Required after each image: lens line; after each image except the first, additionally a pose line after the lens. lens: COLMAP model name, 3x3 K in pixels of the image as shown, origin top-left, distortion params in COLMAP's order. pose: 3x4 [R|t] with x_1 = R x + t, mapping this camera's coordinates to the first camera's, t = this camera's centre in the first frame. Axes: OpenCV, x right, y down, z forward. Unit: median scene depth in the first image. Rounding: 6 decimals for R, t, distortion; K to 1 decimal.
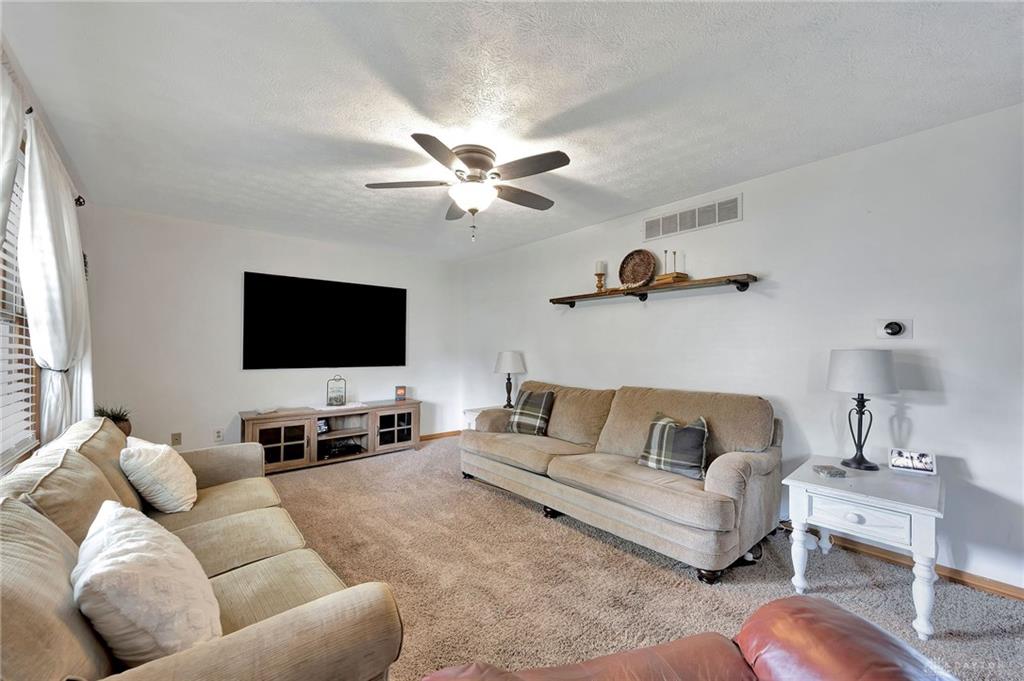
lens RADIAL K [[397.3, 0, 515.9], [0, 397.3, 341.9], [0, 0, 1]] dist [-0.001193, 0.000268]
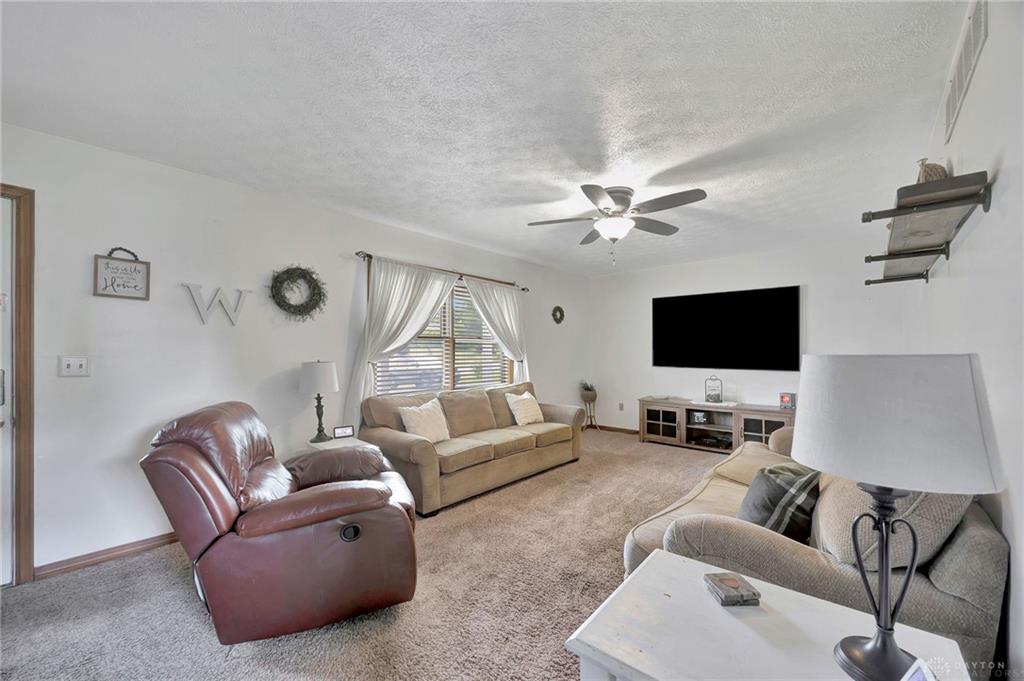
lens RADIAL K [[397.3, 0, 532.6], [0, 397.3, 345.2], [0, 0, 1]] dist [-0.001193, 0.000268]
pose [[0.161181, -0.016523, -0.986786, 0.716909], [0.017491, 0.999751, -0.013883, 0.004724], [0.986770, -0.015022, 0.161430, 0.375588]]
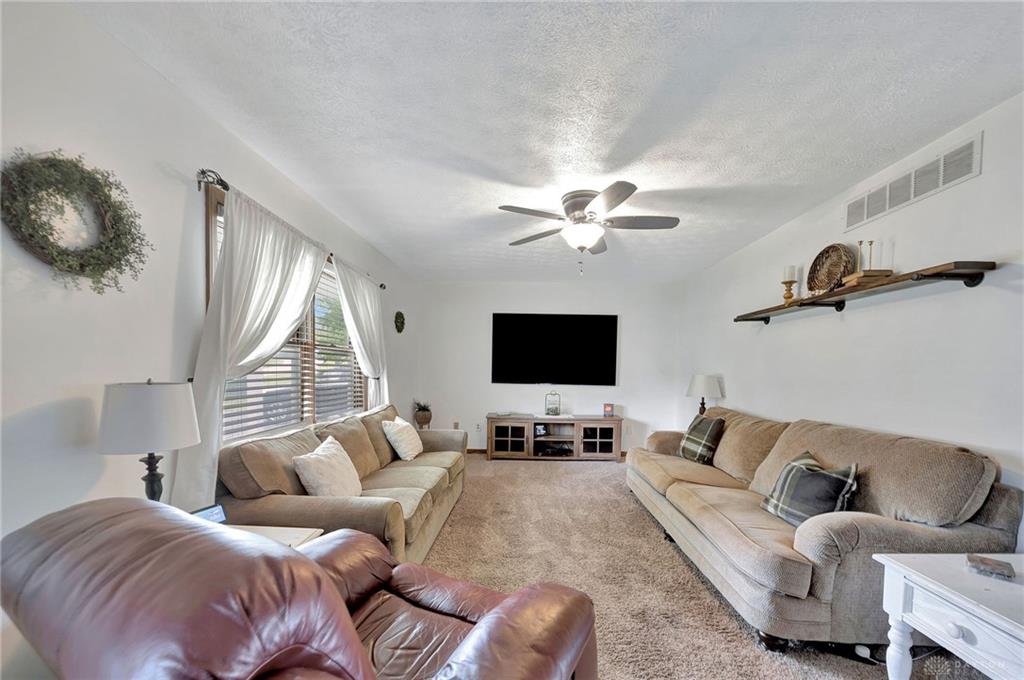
lens RADIAL K [[397.3, 0, 525.7], [0, 397.3, 381.0], [0, 0, 1]] dist [-0.001193, 0.000268]
pose [[0.752294, 0.031198, -0.658088, 0.361950], [-0.003024, 0.999031, 0.043904, -0.000276], [0.658820, -0.031039, 0.751660, 0.020764]]
